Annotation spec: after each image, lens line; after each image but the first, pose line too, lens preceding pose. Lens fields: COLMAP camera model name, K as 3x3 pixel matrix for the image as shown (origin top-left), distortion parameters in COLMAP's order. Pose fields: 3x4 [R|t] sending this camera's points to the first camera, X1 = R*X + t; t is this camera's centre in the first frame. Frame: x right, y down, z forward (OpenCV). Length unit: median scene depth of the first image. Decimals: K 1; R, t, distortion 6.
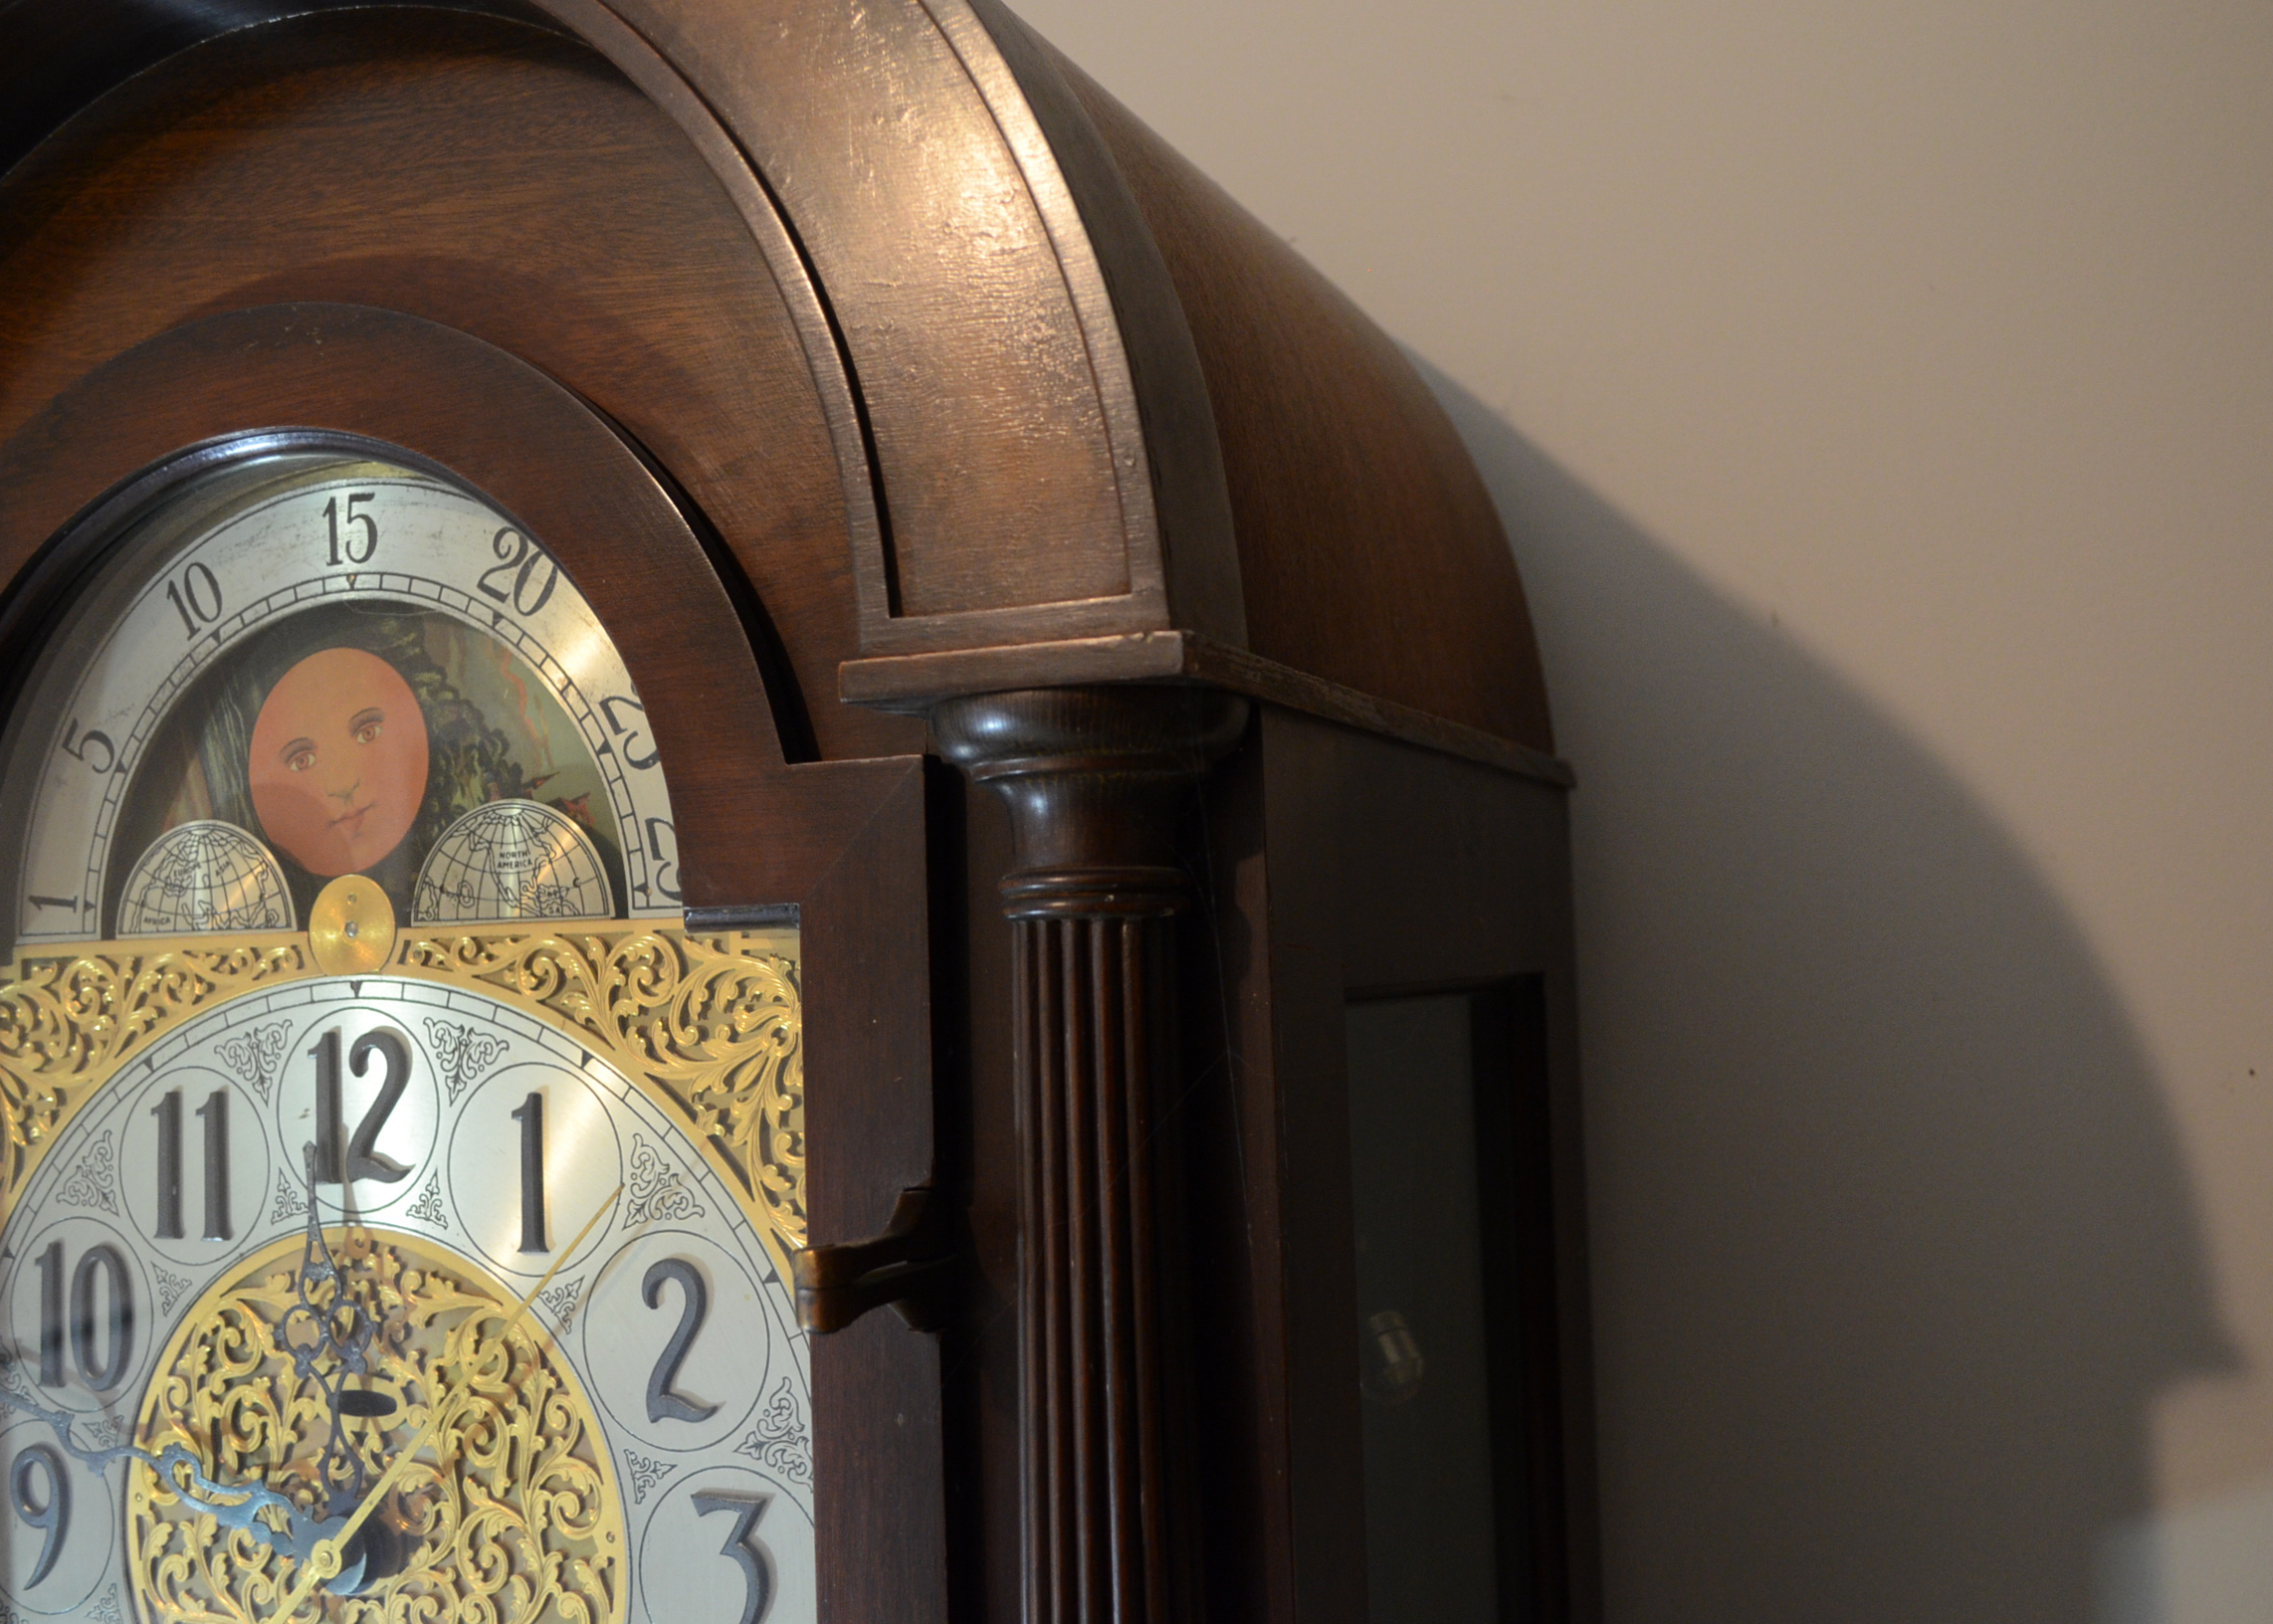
lens RADIAL K [[2210.4, 0, 1153.9], [0, 2210.4, 825.7], [0, 0, 1]] dist [-0.012726, 0.000000]
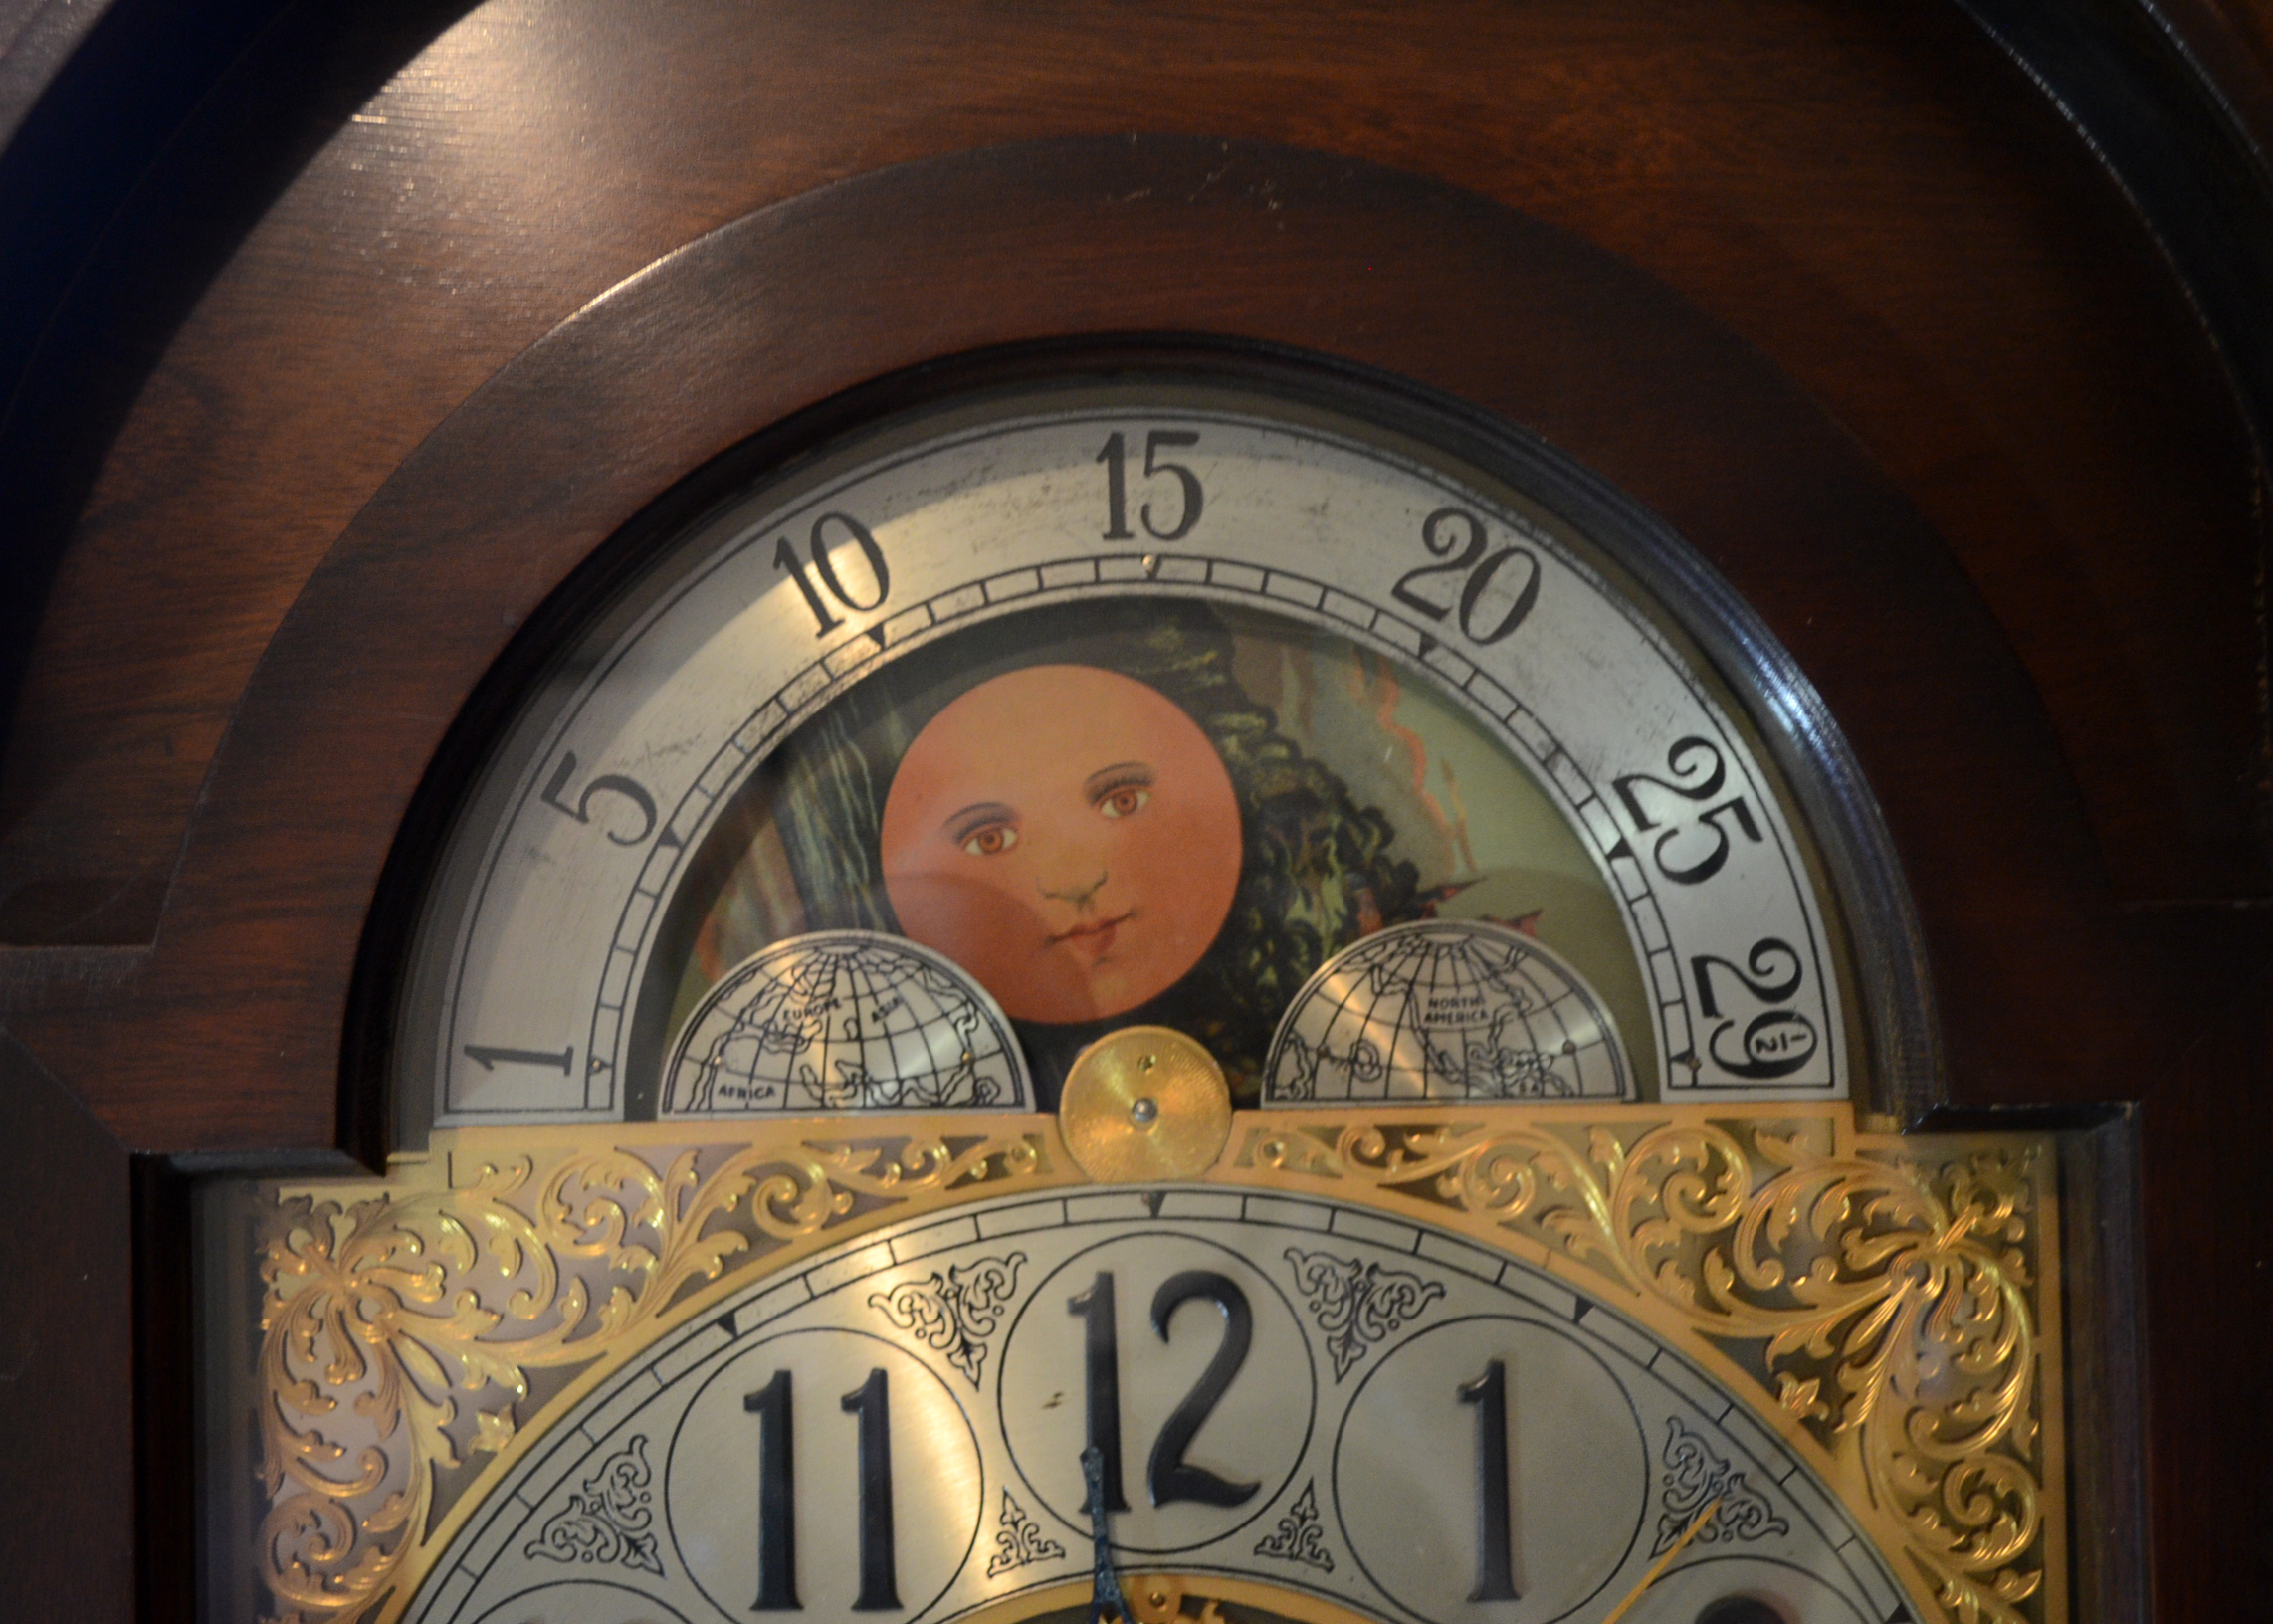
lens RADIAL K [[3035.8, 0, 1167.5], [0, 3035.8, 836.6], [0, 0, 1]] dist [-0.020588, 0.000000]
pose [[0.922868, 0.030154, 0.383933, -0.713850], [-0.032779, 0.999463, 0.000294, -0.033966], [-0.383718, -0.012856, 0.923361, 0.187846]]
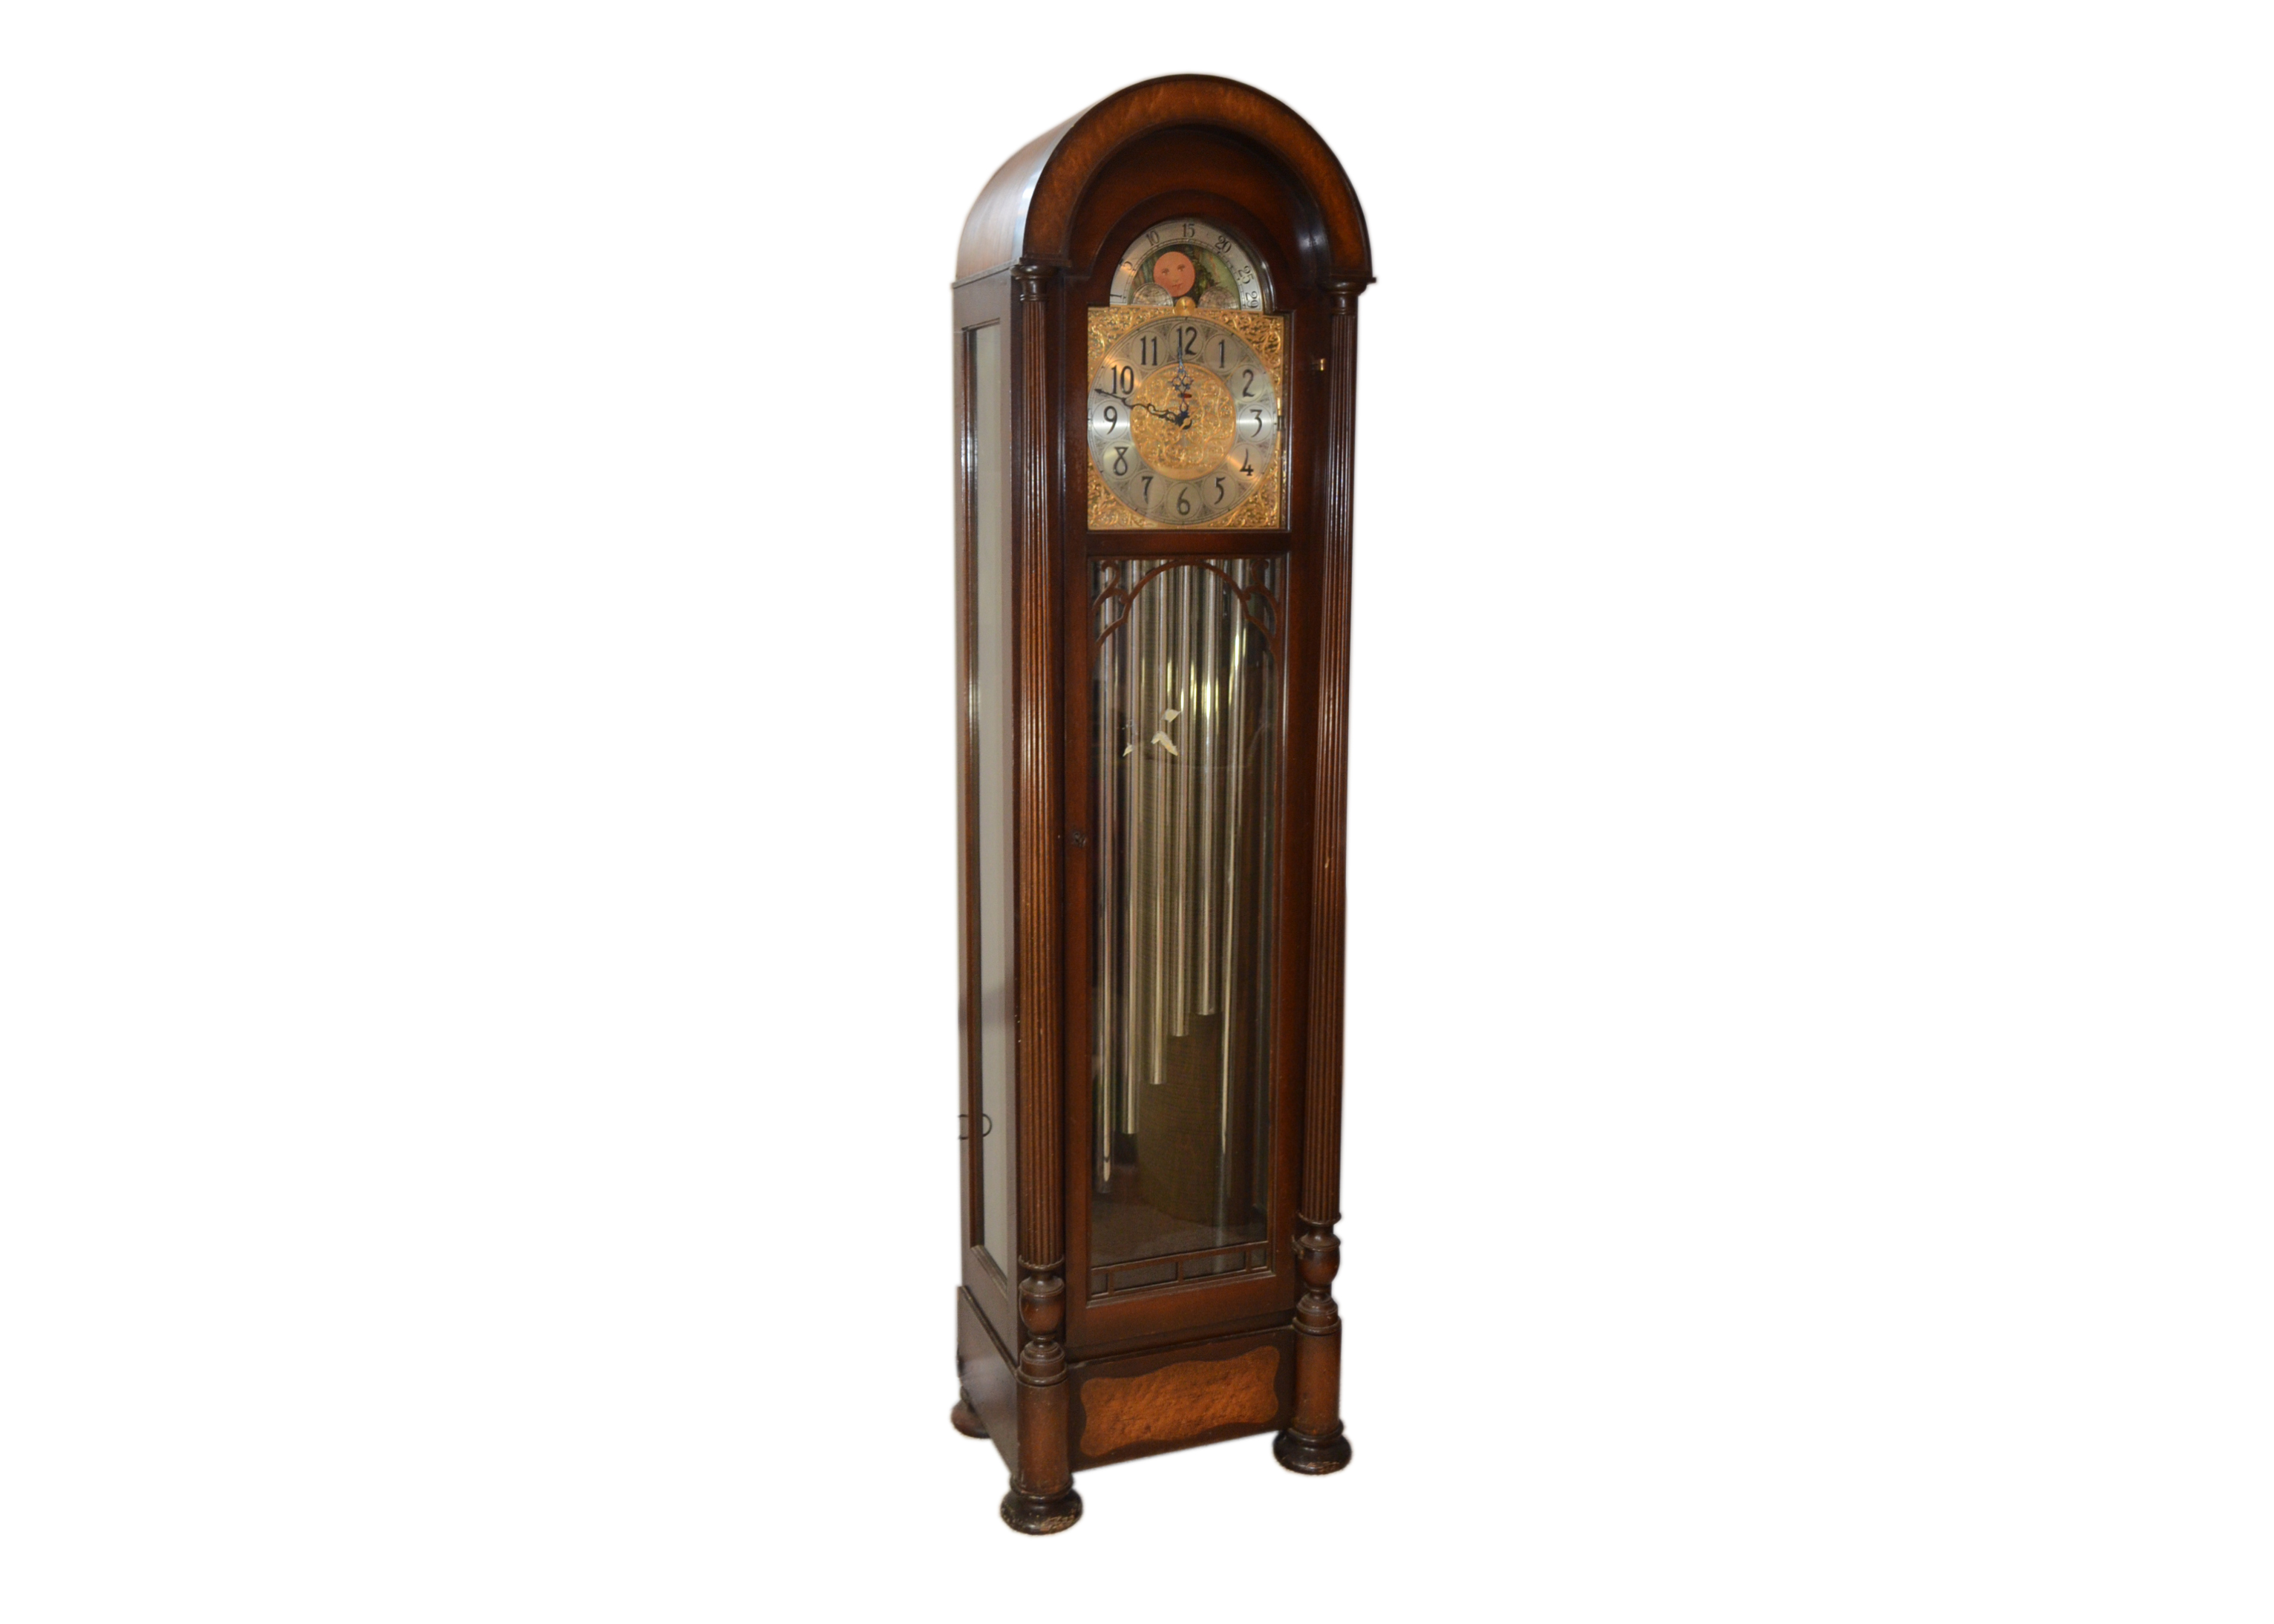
lens RADIAL K [[1874.0, 0, 1155.5], [0, 1874.0, 812.6], [0, 0, 1]] dist [-0.024227, 0.003841]
pose [[0.737941, -0.076412, 0.670525, -3.661887], [-0.070735, 0.979339, 0.189450, 0.405206], [-0.671148, -0.187233, 0.717290, -2.521958]]
